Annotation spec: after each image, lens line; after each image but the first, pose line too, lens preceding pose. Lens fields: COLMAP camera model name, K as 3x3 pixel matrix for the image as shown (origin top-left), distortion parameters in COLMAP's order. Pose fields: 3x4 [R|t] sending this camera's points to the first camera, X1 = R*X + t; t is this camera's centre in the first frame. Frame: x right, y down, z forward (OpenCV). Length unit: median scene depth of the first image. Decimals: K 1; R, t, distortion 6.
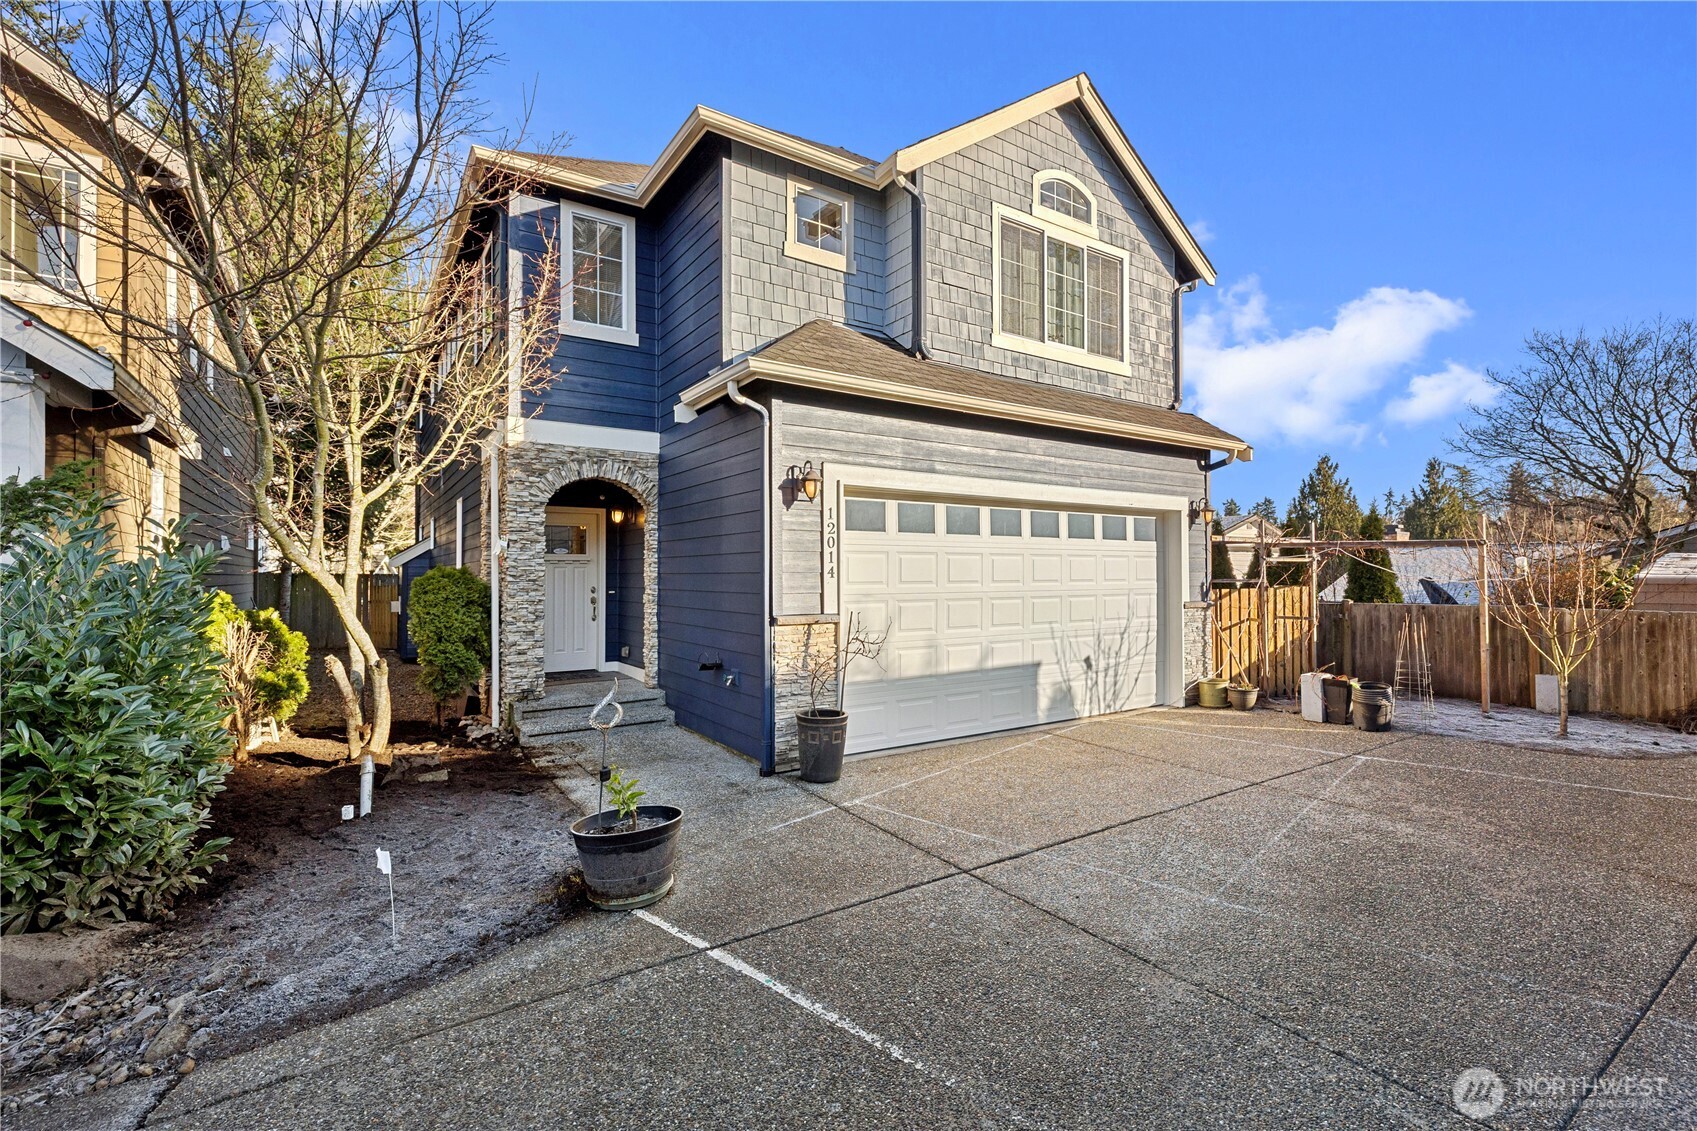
lens RADIAL K [[737.2, 0, 846.0], [0, 737.2, 563.1], [0, 0, 1]] dist [0.001598, 0.000072]
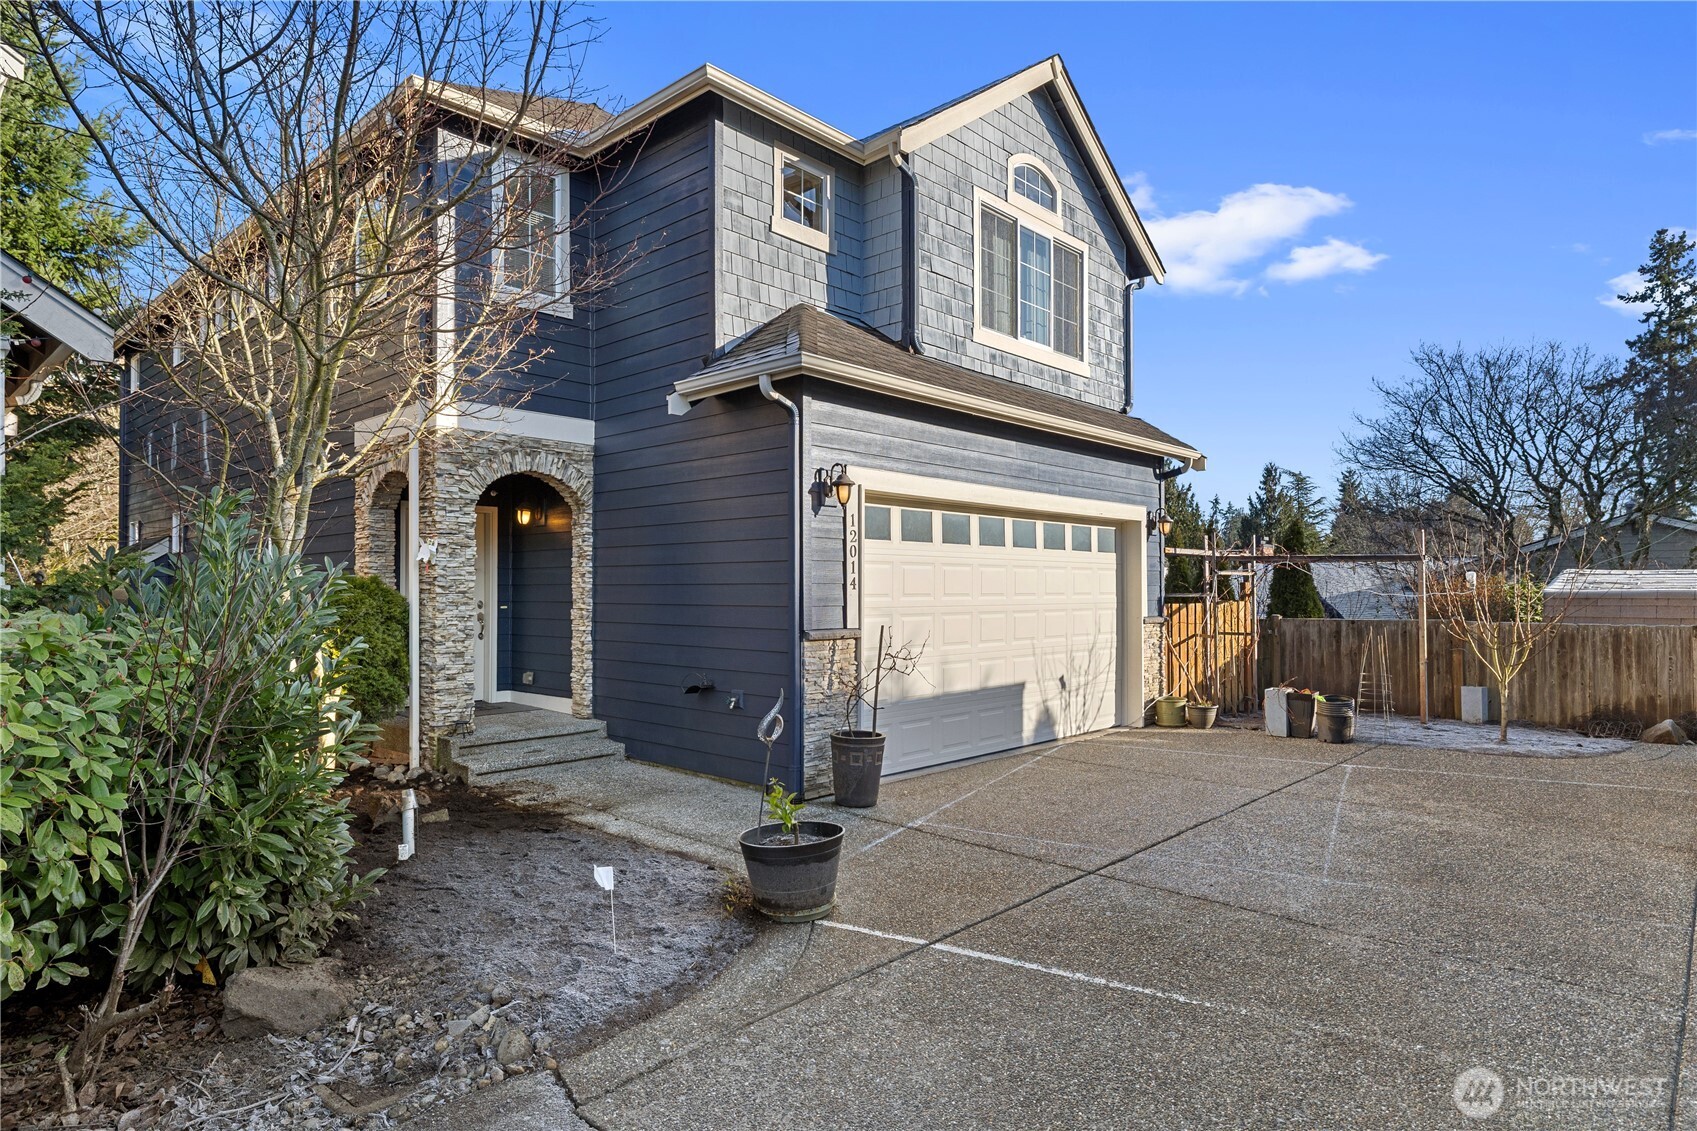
lens RADIAL K [[872.4, 0, 847.5], [0, 872.4, 574.9], [0, 0, 1]] dist [0.000337, 0.000028]
pose [[0.984252, 0.005588, 0.176681, -0.164206], [-0.005564, 0.999984, -0.000629, 0.001728], [-0.176682, -0.000364, 0.984268, -0.059041]]
